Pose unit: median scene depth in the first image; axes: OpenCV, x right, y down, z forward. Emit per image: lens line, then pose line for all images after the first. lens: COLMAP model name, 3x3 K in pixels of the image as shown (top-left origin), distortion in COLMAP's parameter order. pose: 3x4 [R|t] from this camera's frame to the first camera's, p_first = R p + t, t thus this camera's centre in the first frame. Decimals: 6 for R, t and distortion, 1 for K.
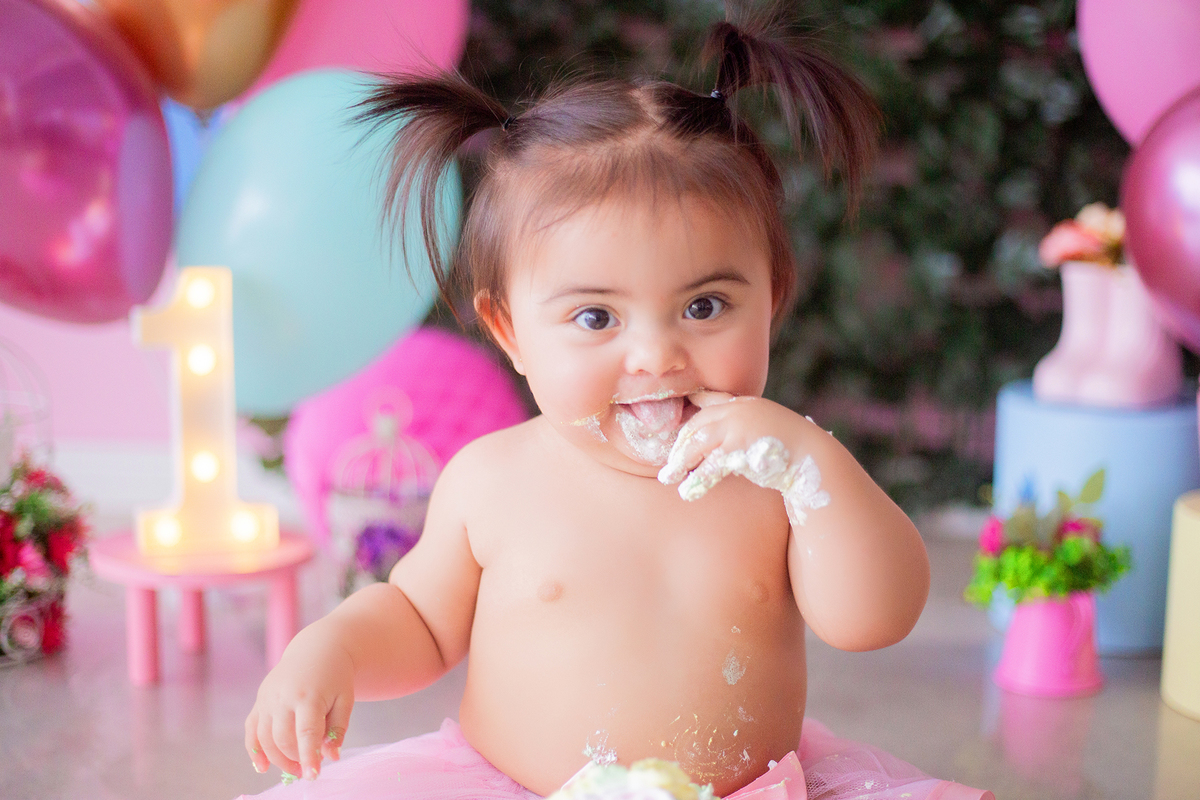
lens RADIAL K [[1820.8, 0, 597.4], [0, 1820.8, 408.7], [0, 0, 1]] dist [-0.117084, 0.000000]
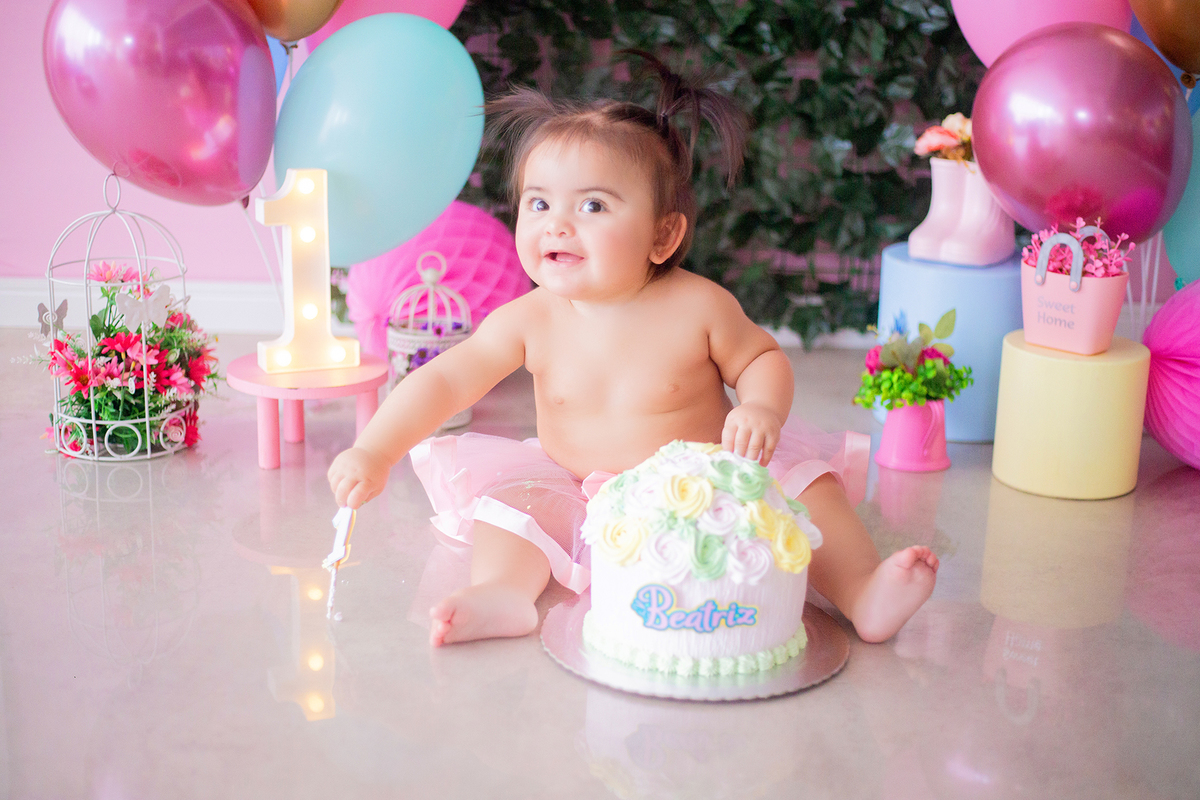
lens RADIAL K [[1820.8, 0, 596.6], [0, 1820.8, 400.8], [0, 0, 1]] dist [-0.117084, 0.000000]
pose [[0.998360, -0.004284, 0.057082, -0.072317], [-0.002316, 0.993358, 0.115046, -0.055974], [-0.057196, -0.114989, 0.991719, -0.365644]]
